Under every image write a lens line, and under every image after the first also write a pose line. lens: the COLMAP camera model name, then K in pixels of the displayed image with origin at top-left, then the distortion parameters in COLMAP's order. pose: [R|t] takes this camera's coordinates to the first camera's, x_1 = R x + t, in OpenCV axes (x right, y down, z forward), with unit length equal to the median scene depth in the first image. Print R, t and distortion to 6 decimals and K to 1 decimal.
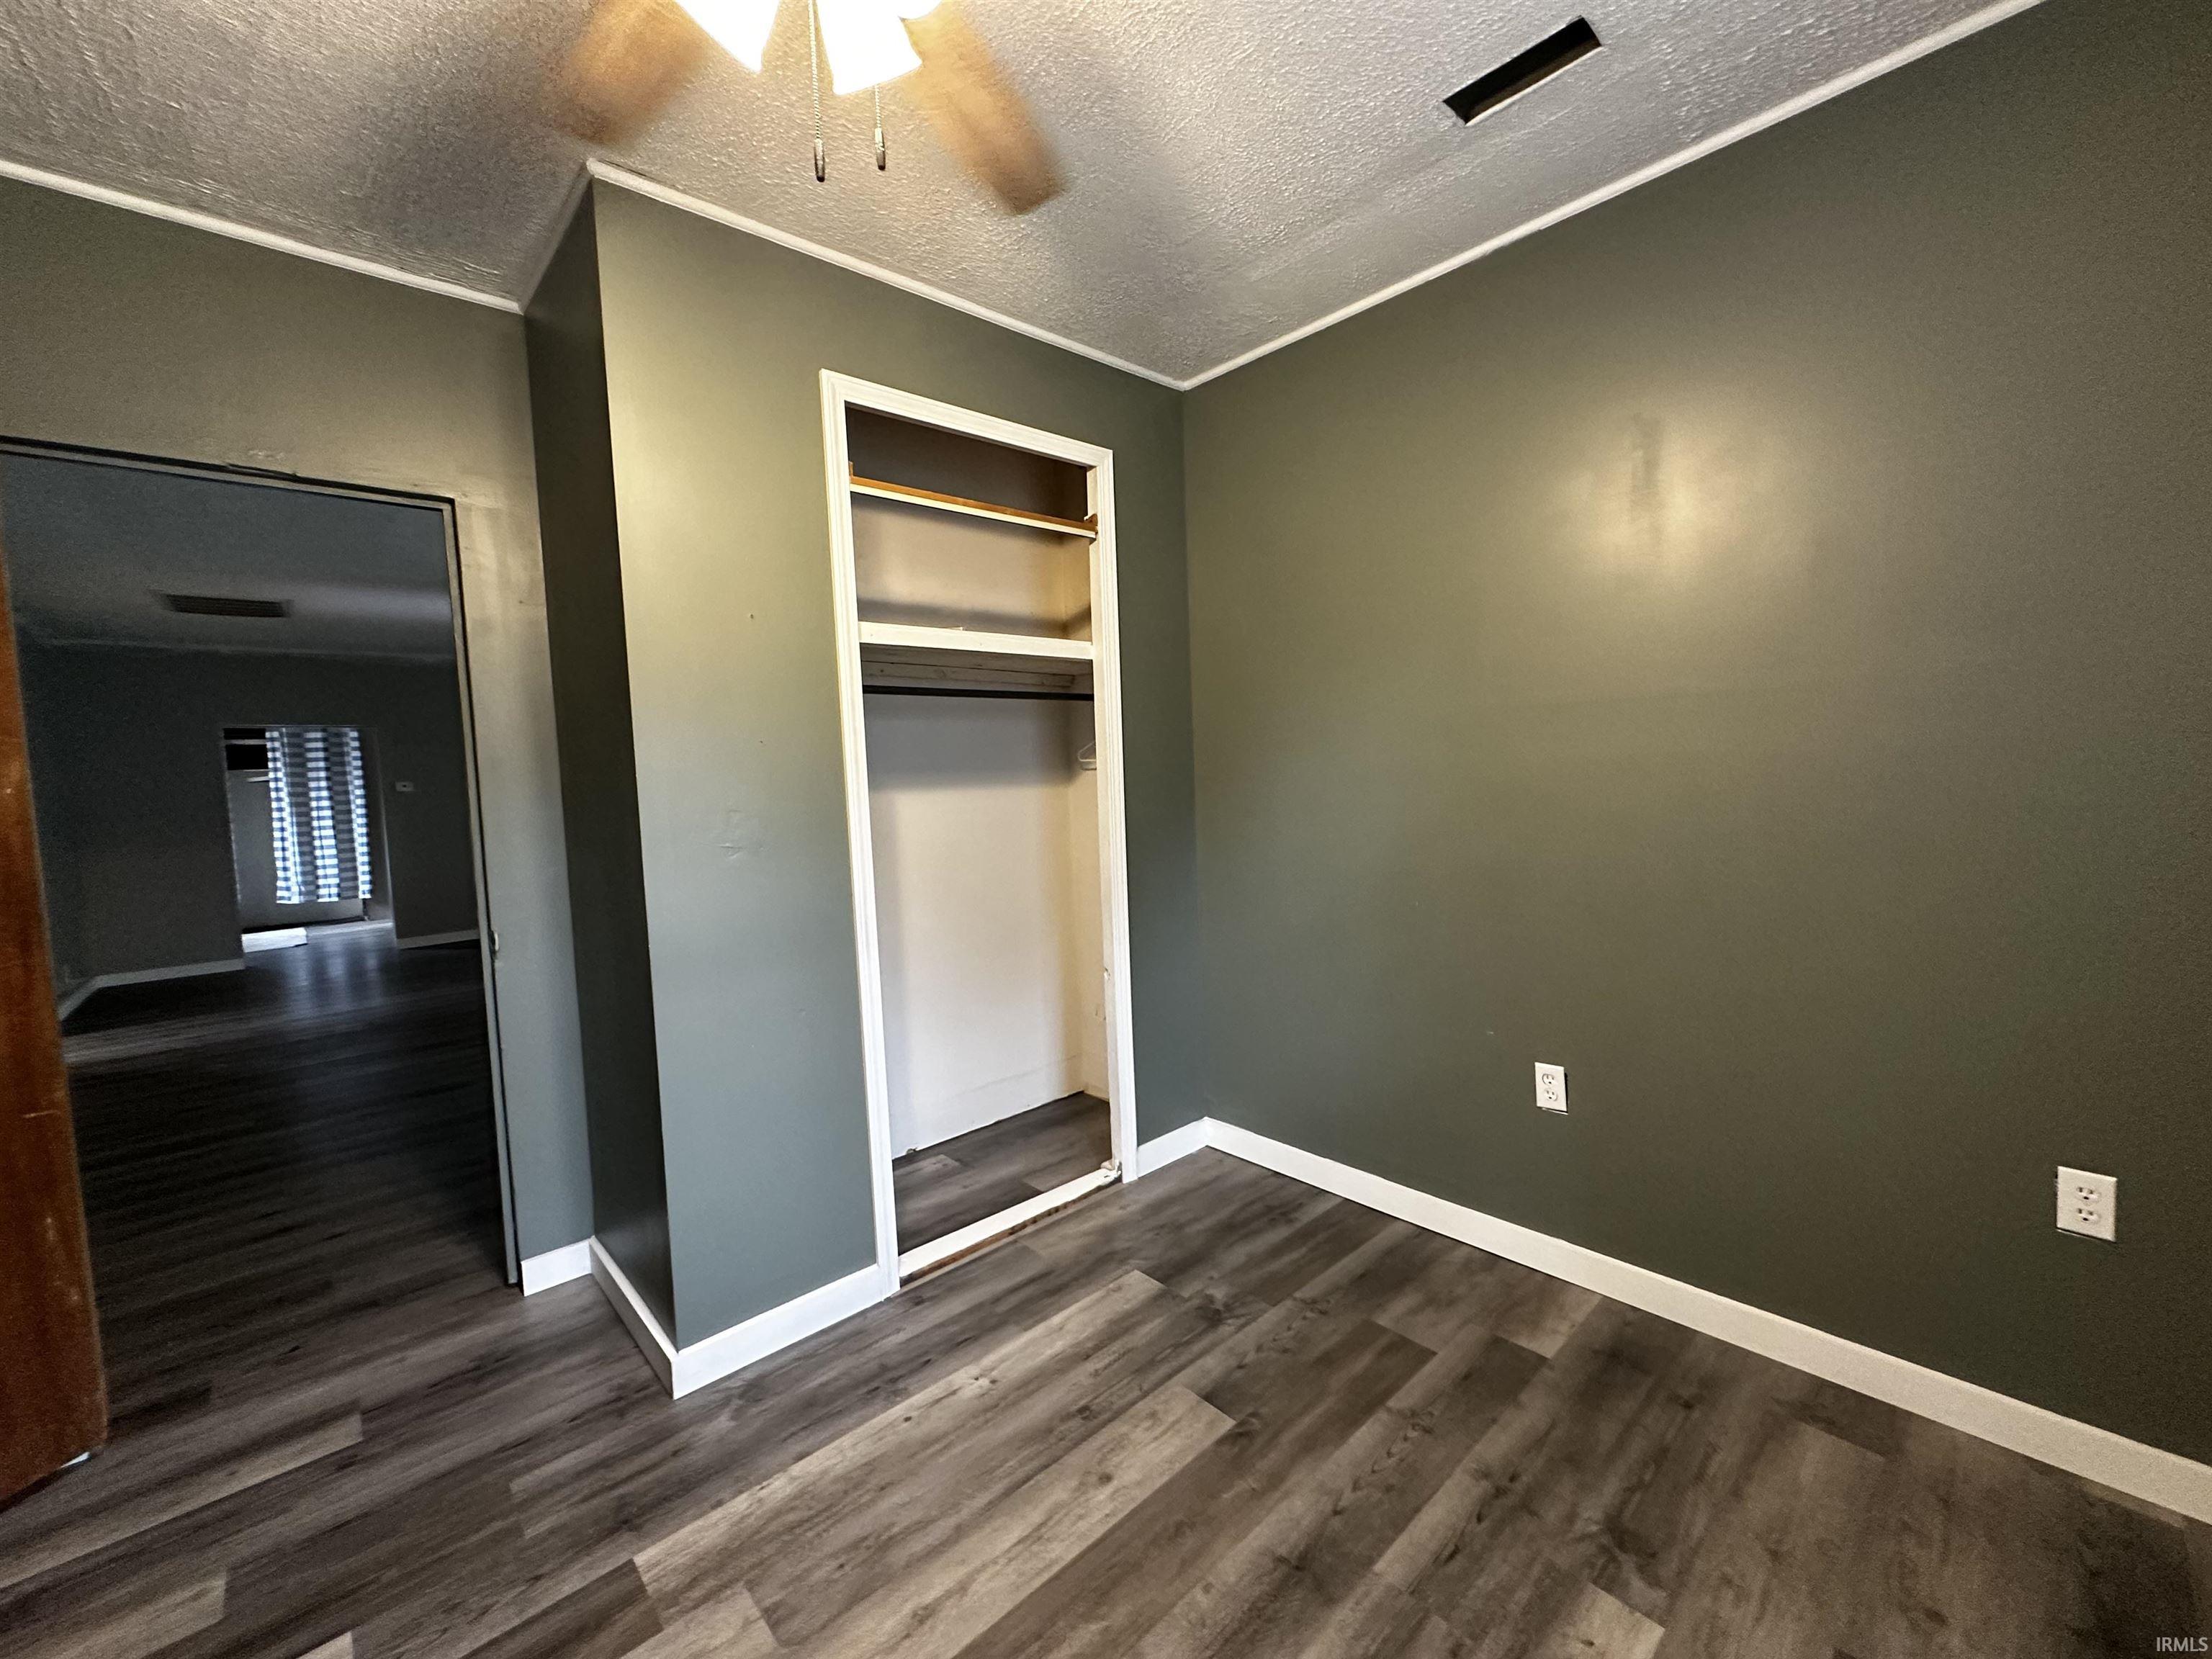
lens RADIAL K [[879.3, 0, 1106.0], [0, 879.3, 829.5], [0, 0, 1]] dist [-0.001046, 0.000594]
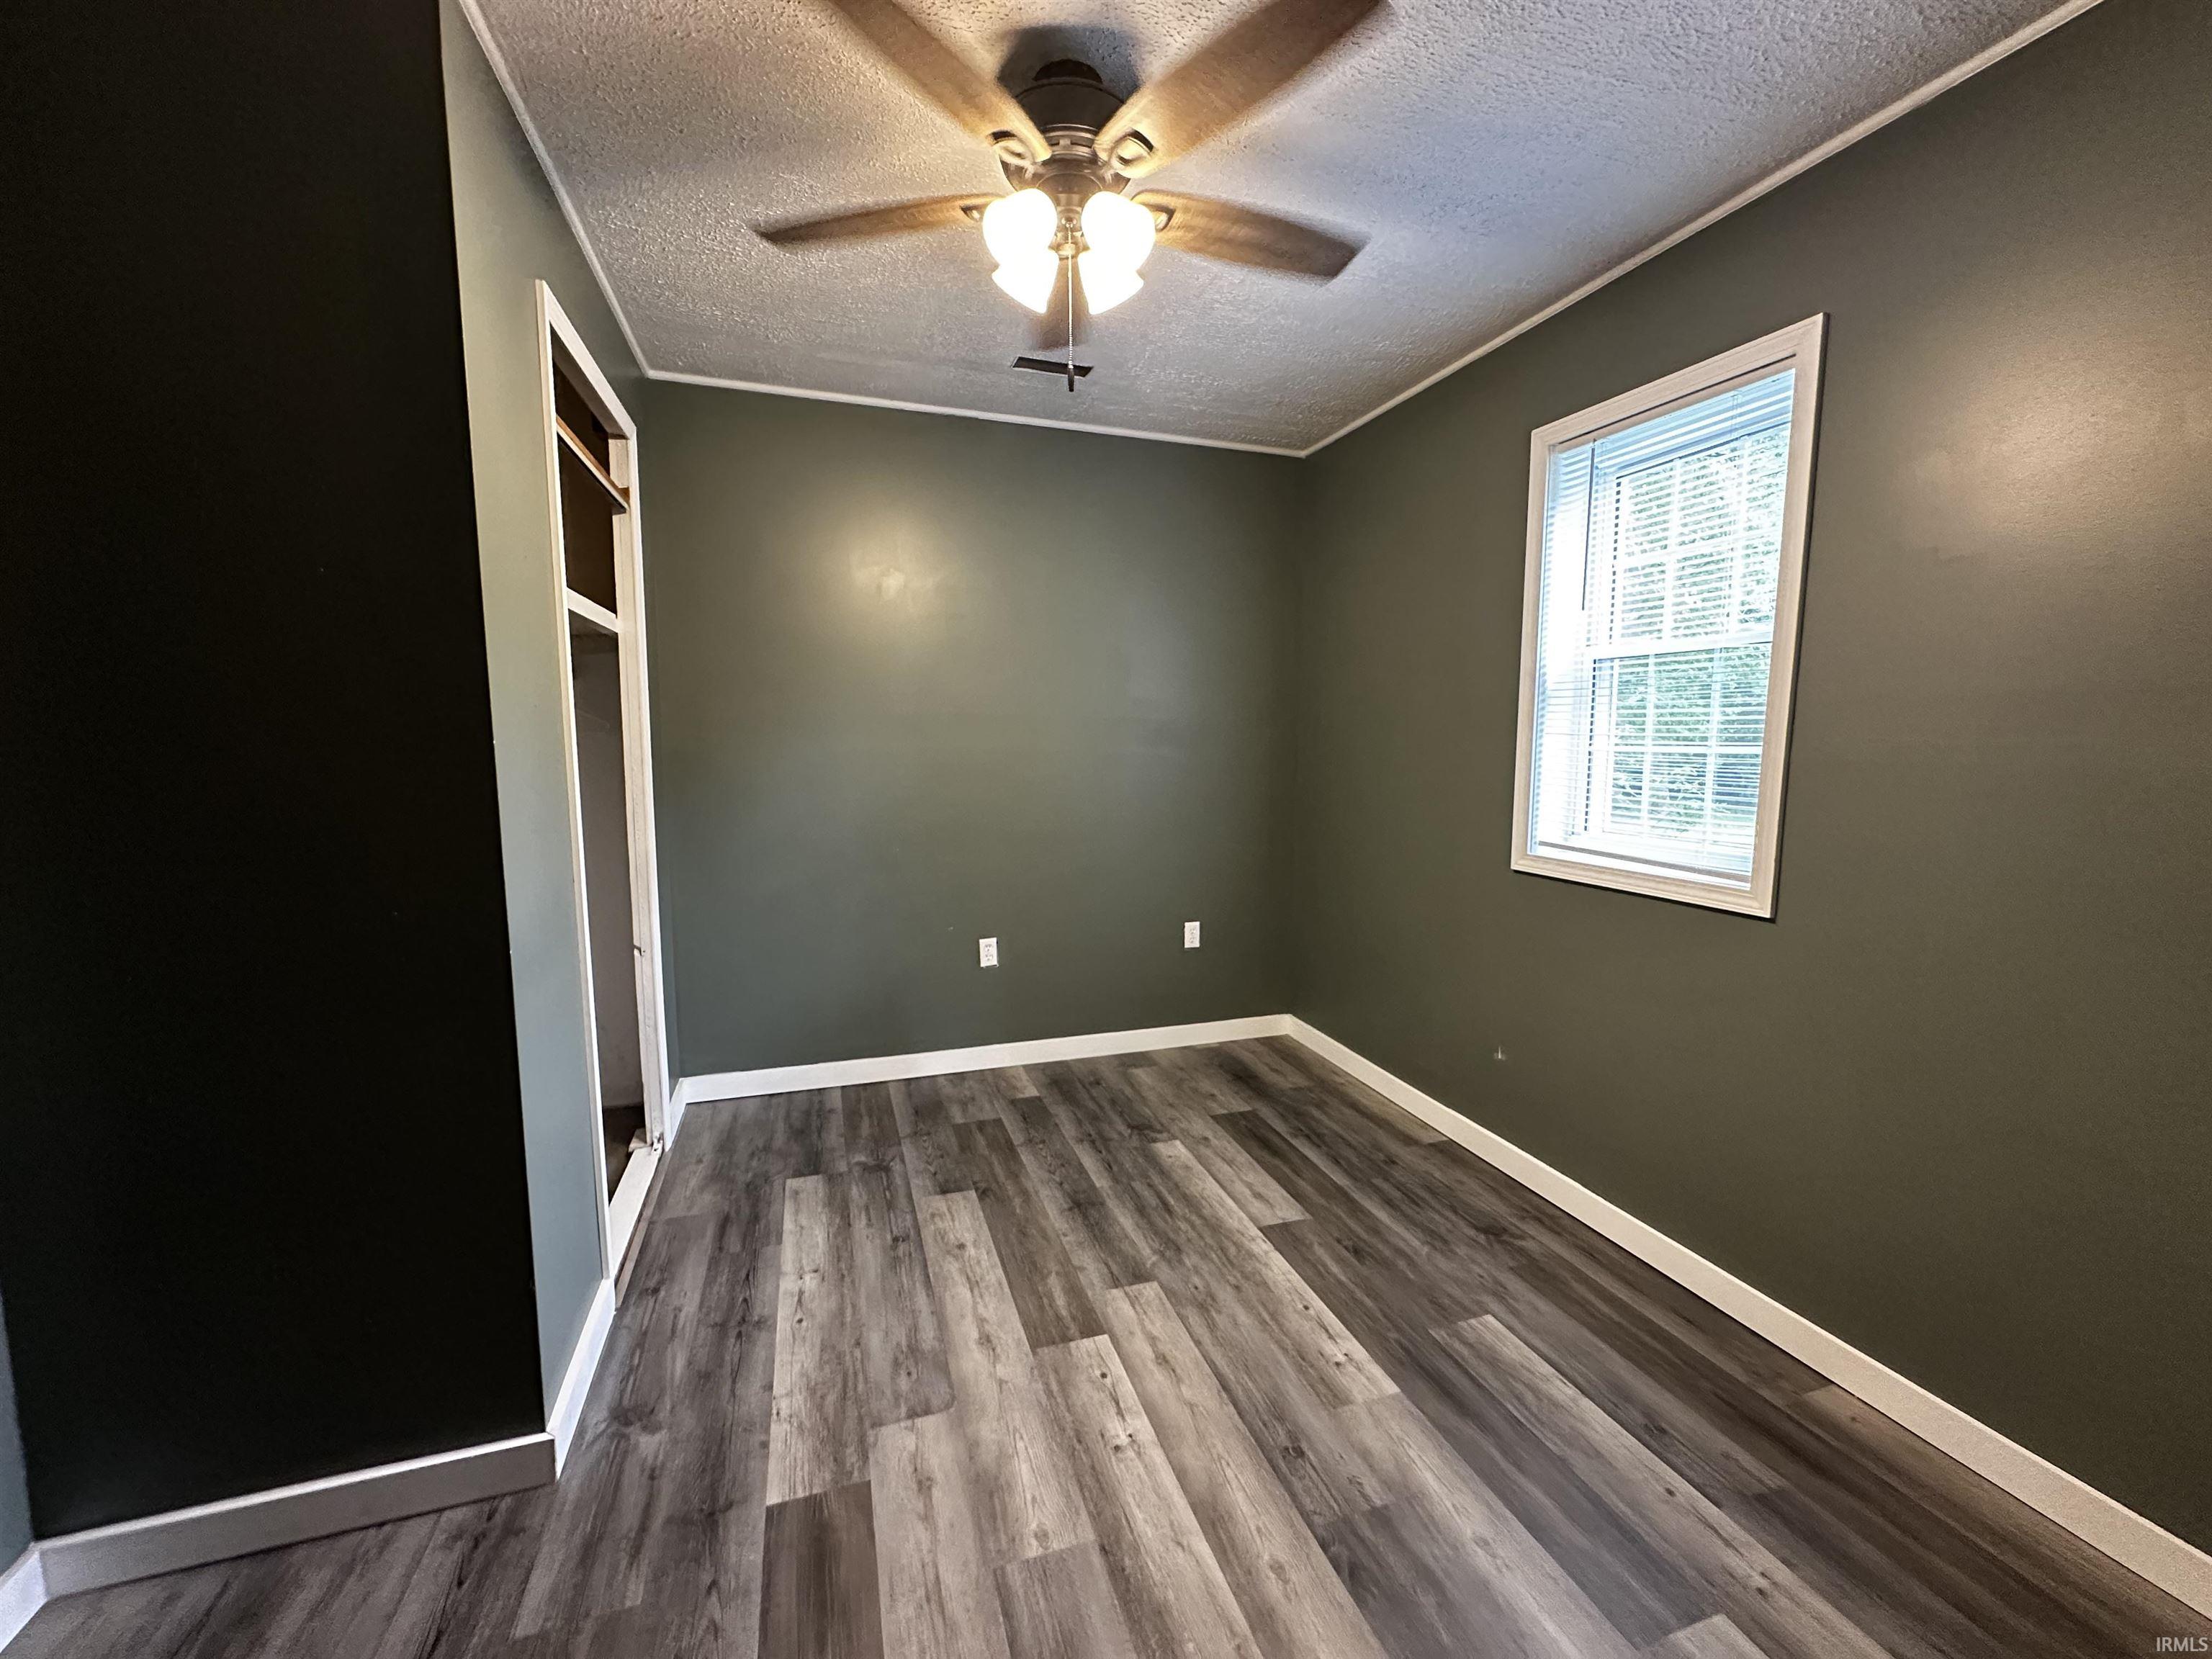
lens RADIAL K [[879.3, 0, 1106.0], [0, 879.3, 829.5], [0, 0, 1]] dist [-0.001046, 0.000594]
pose [[0.411515, -0.057955, 0.909558, -1.037368], [0.040480, 0.998154, 0.045285, 0.003337], [-0.910504, 0.018184, 0.413101, 0.158634]]
